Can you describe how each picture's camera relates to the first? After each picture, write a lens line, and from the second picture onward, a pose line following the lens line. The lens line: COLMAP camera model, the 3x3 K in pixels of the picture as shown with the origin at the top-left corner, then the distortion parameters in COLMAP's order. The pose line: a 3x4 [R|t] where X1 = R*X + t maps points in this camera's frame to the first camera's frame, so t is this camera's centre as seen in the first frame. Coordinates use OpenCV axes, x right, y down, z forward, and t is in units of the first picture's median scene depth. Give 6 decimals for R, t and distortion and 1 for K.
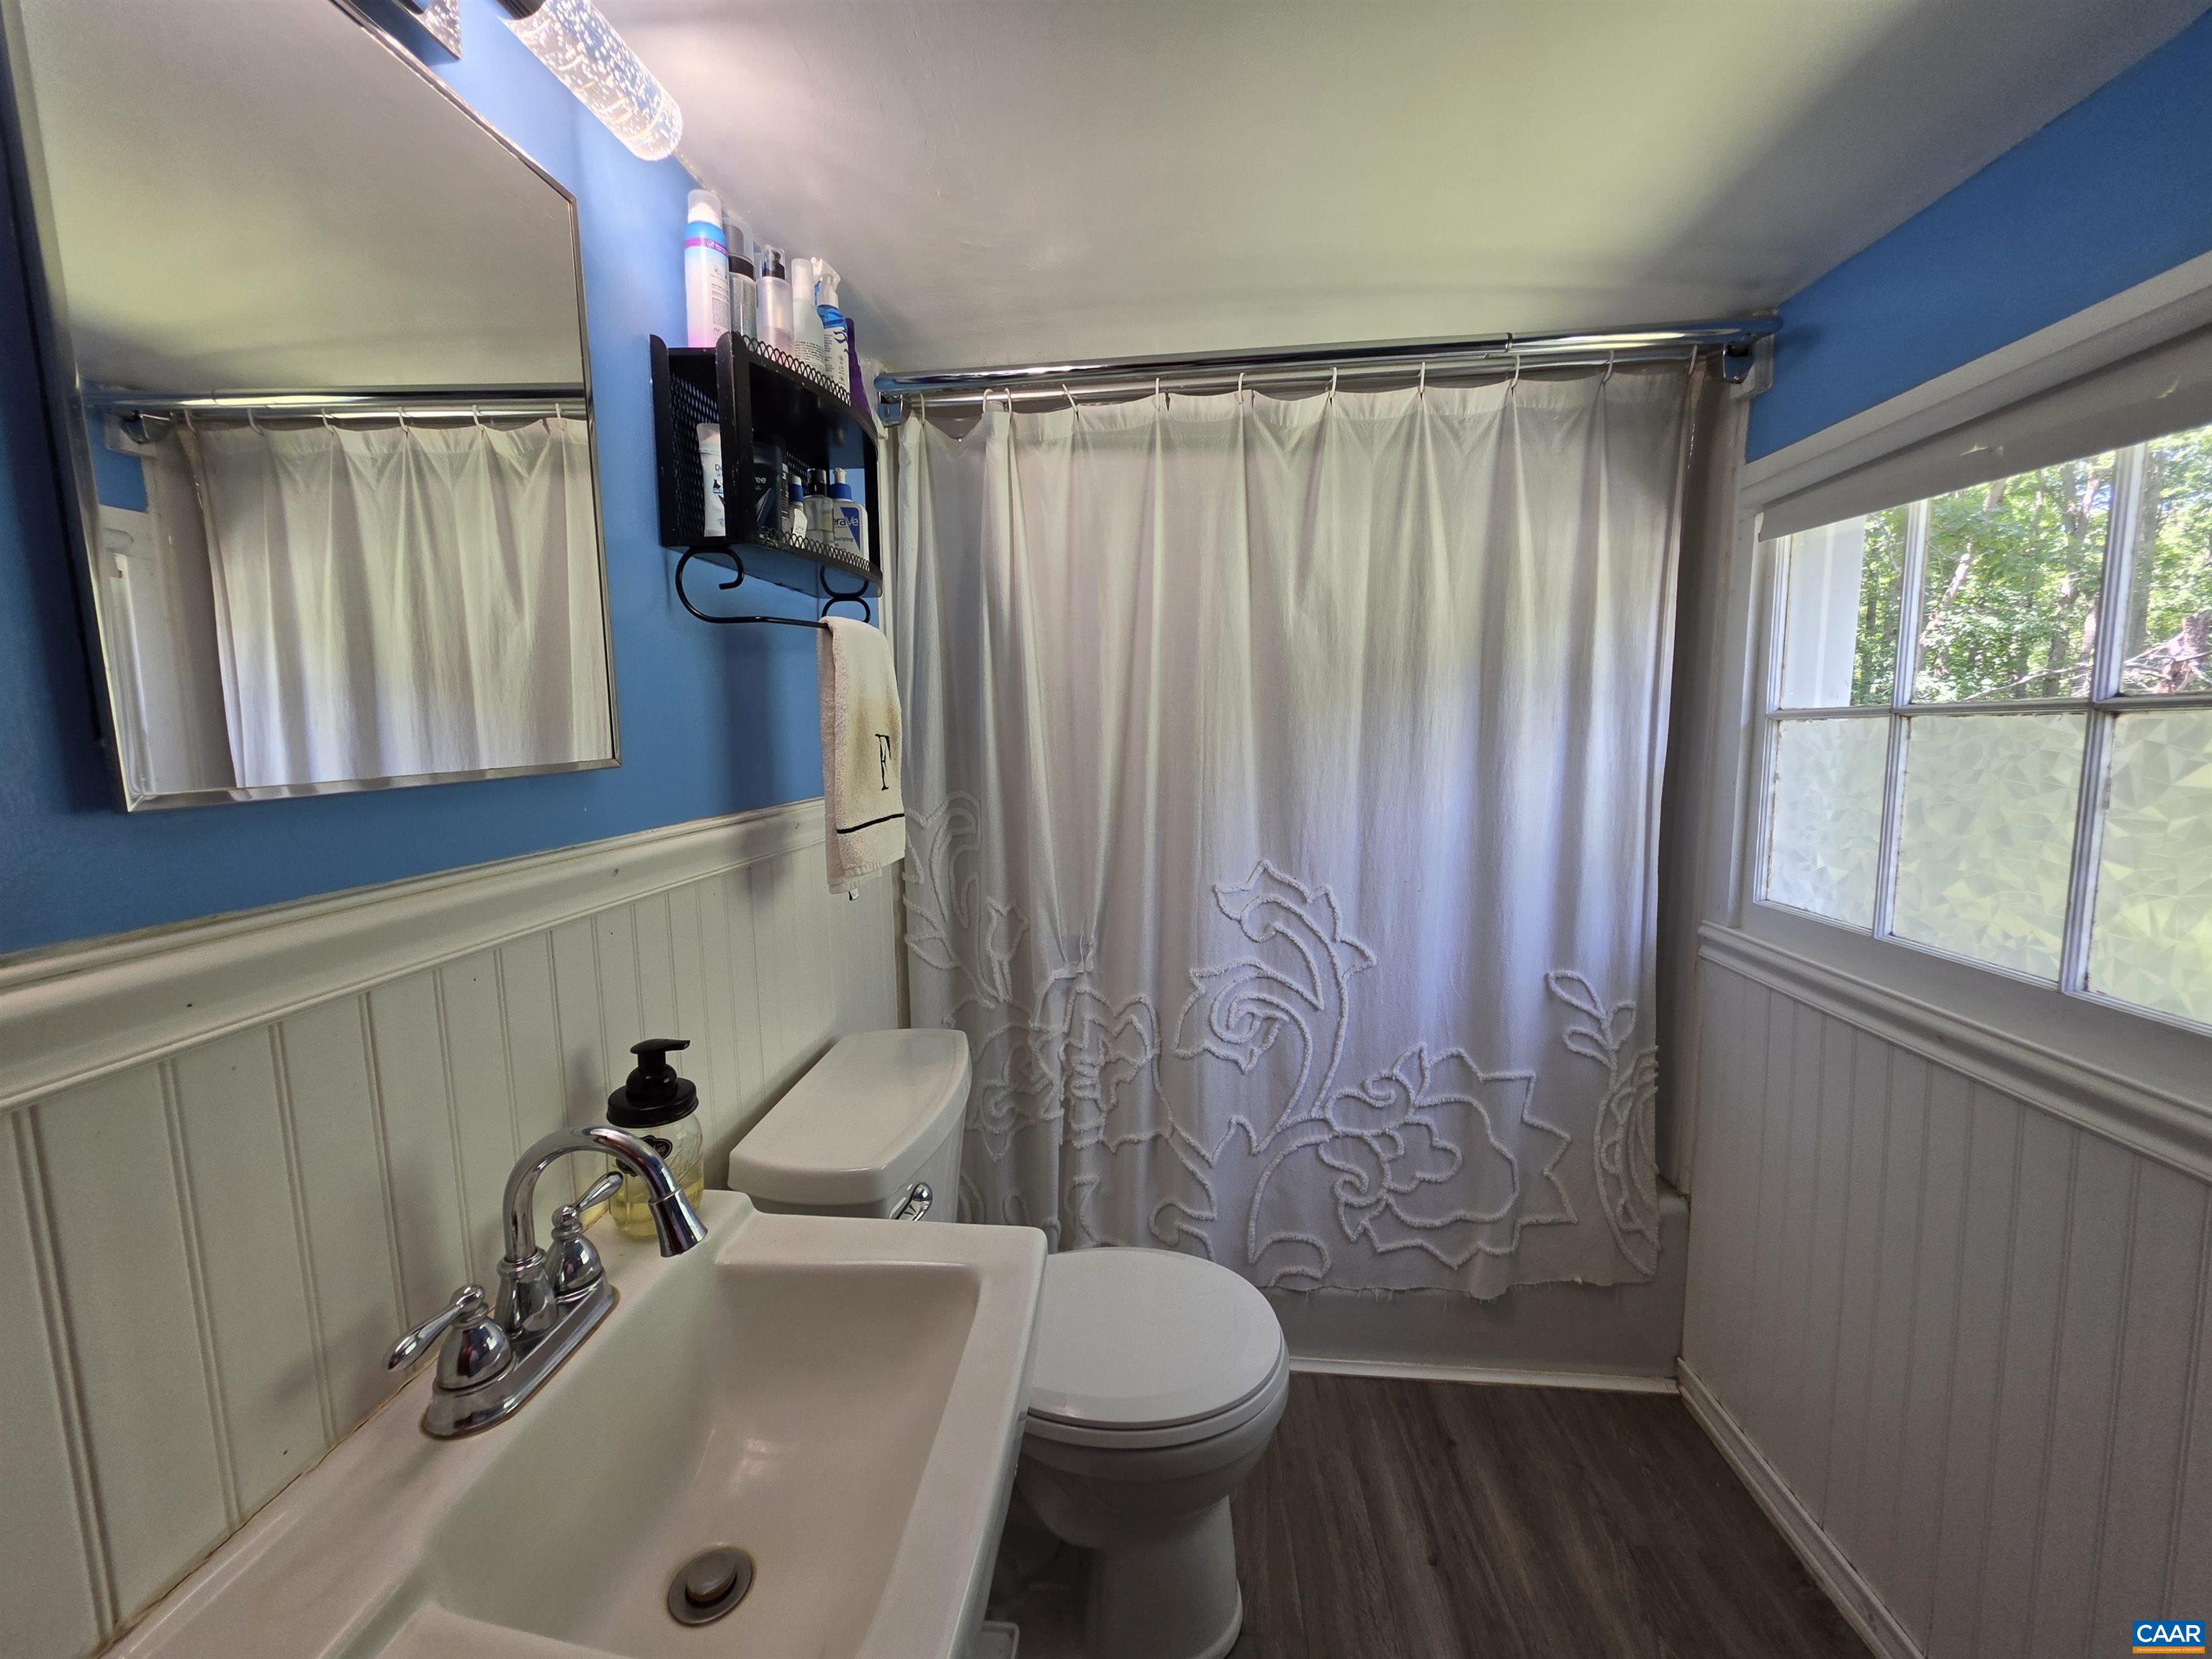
lens RADIAL K [[886.8, 0, 1095.0], [0, 886.8, 828.6], [0, 0, 1]] dist [-0.002564, 0.000659]
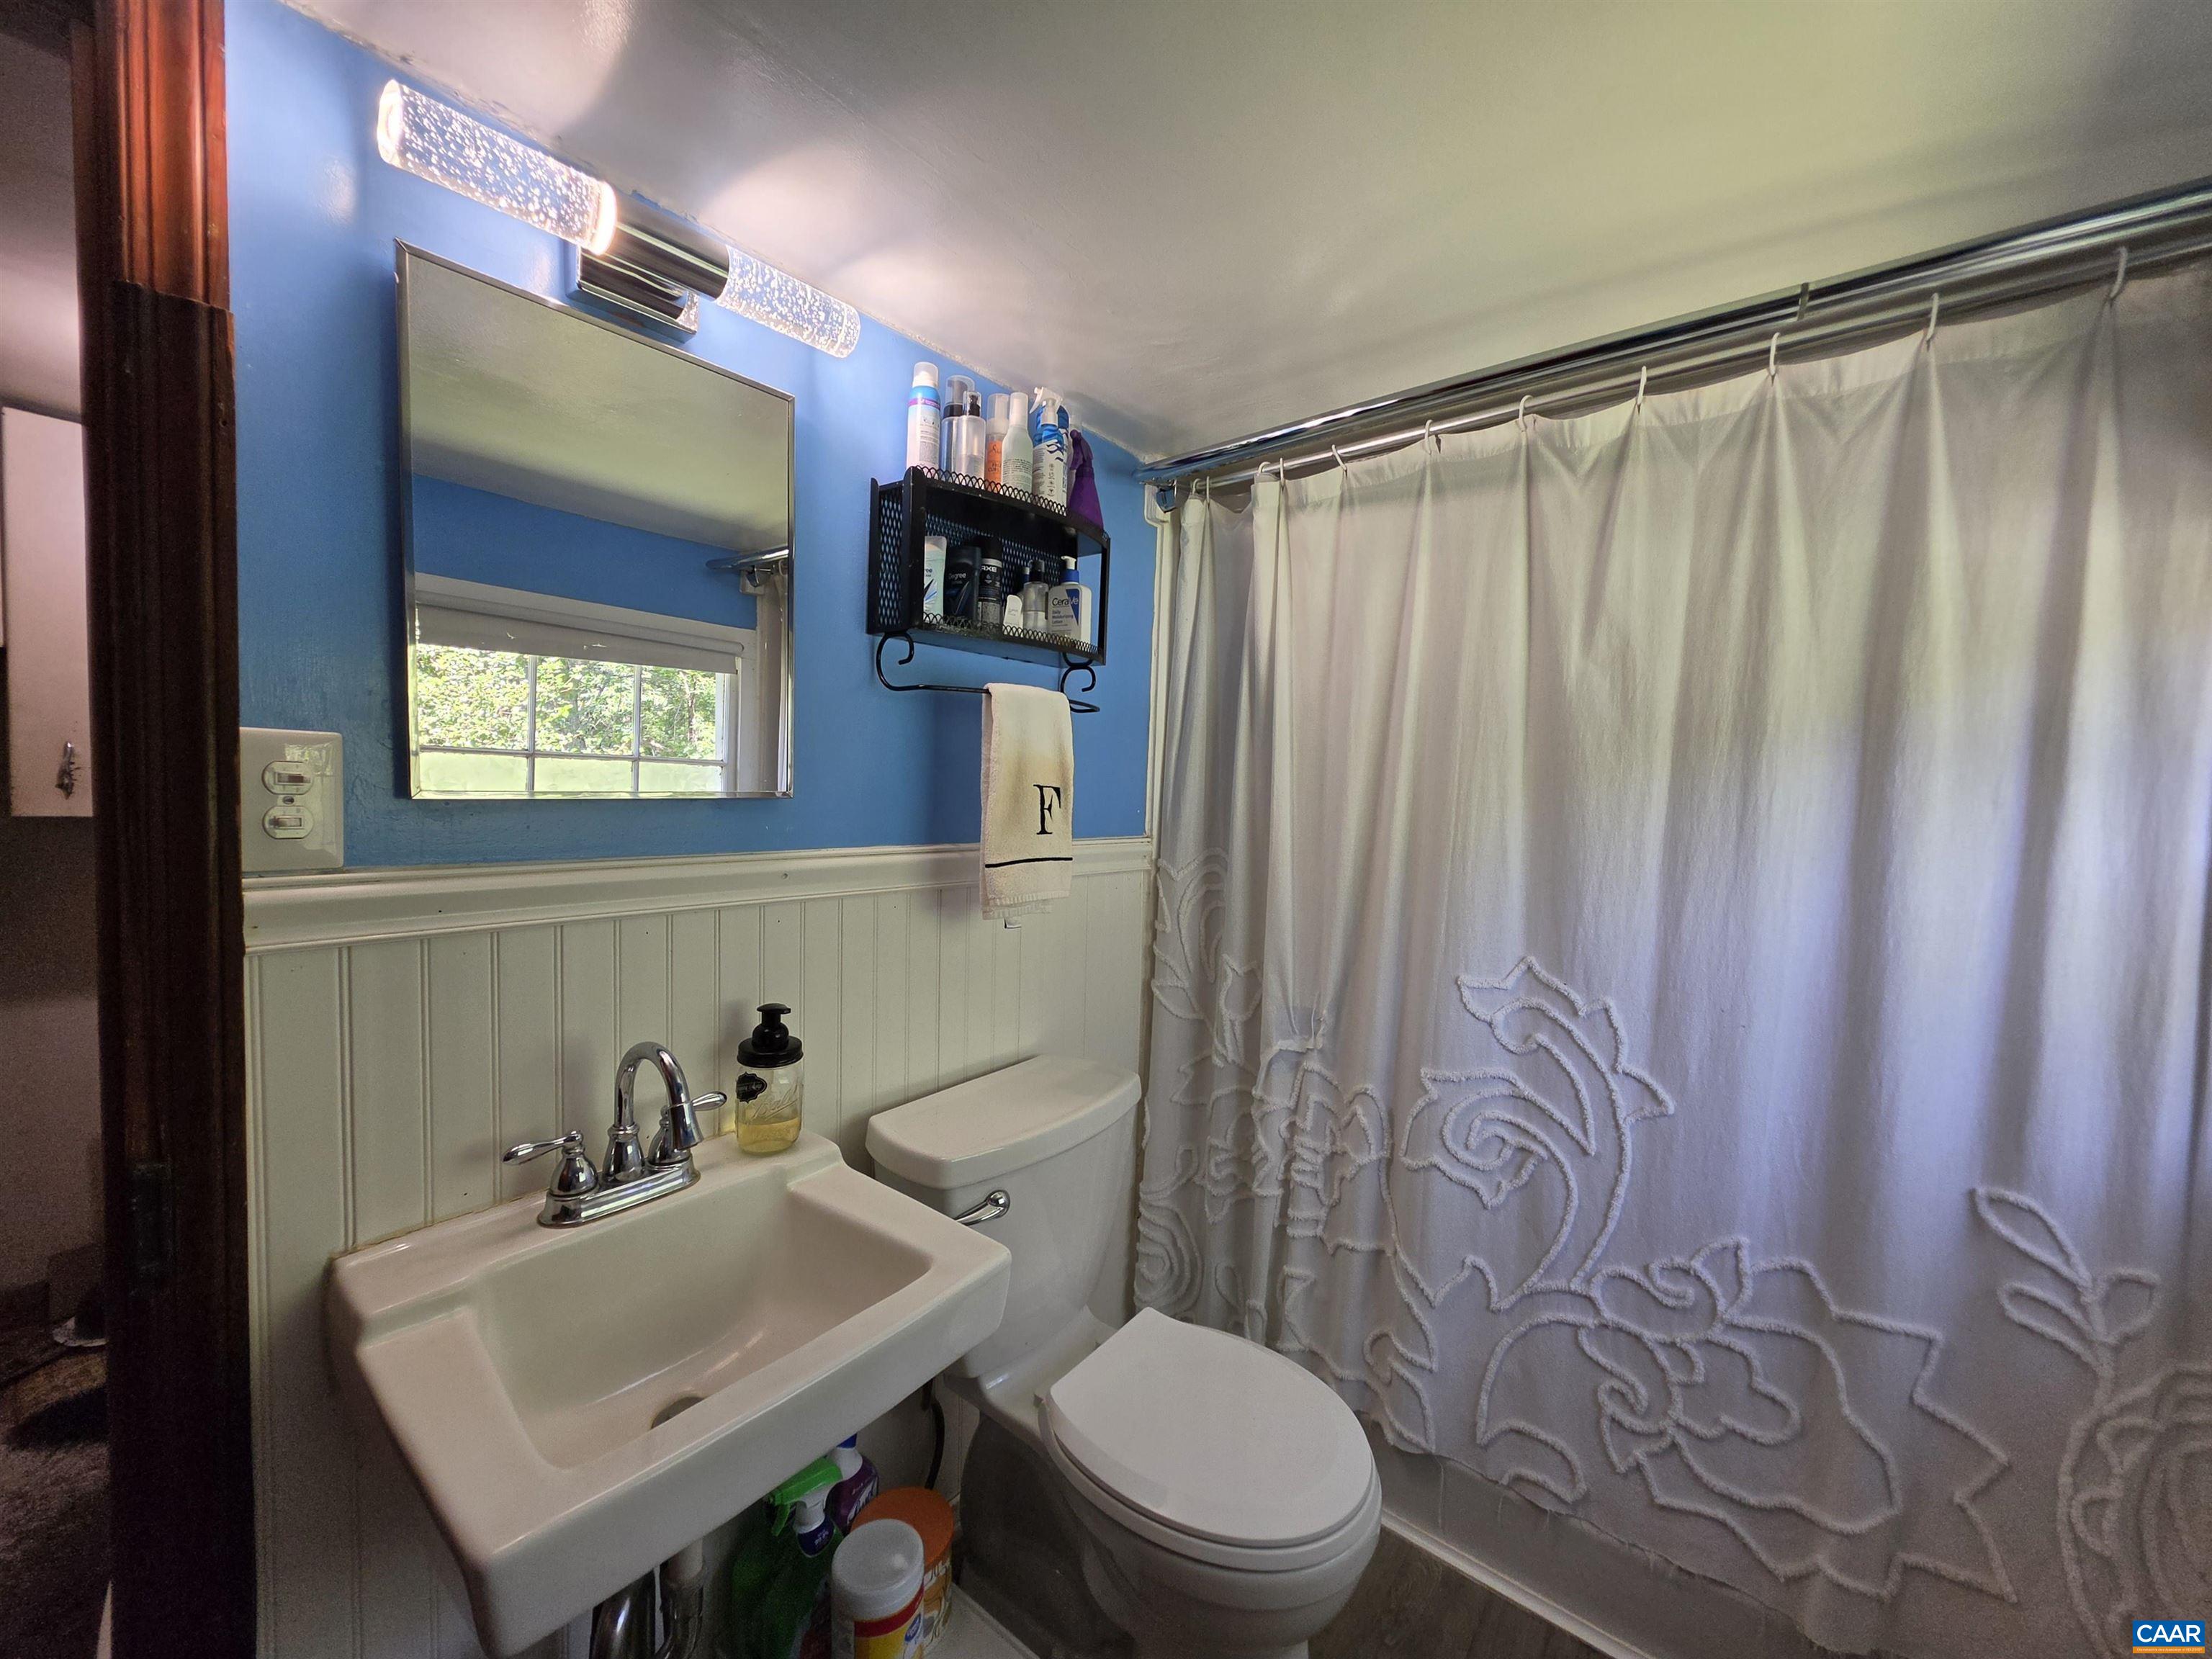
lens RADIAL K [[886.8, 0, 1095.0], [0, 886.8, 828.6], [0, 0, 1]] dist [-0.002564, 0.000659]
pose [[0.830559, 0.062885, -0.553369, 0.315299], [-0.102992, 0.993810, -0.041645, -0.007584], [0.547324, 0.091581, 0.831895, 0.071161]]
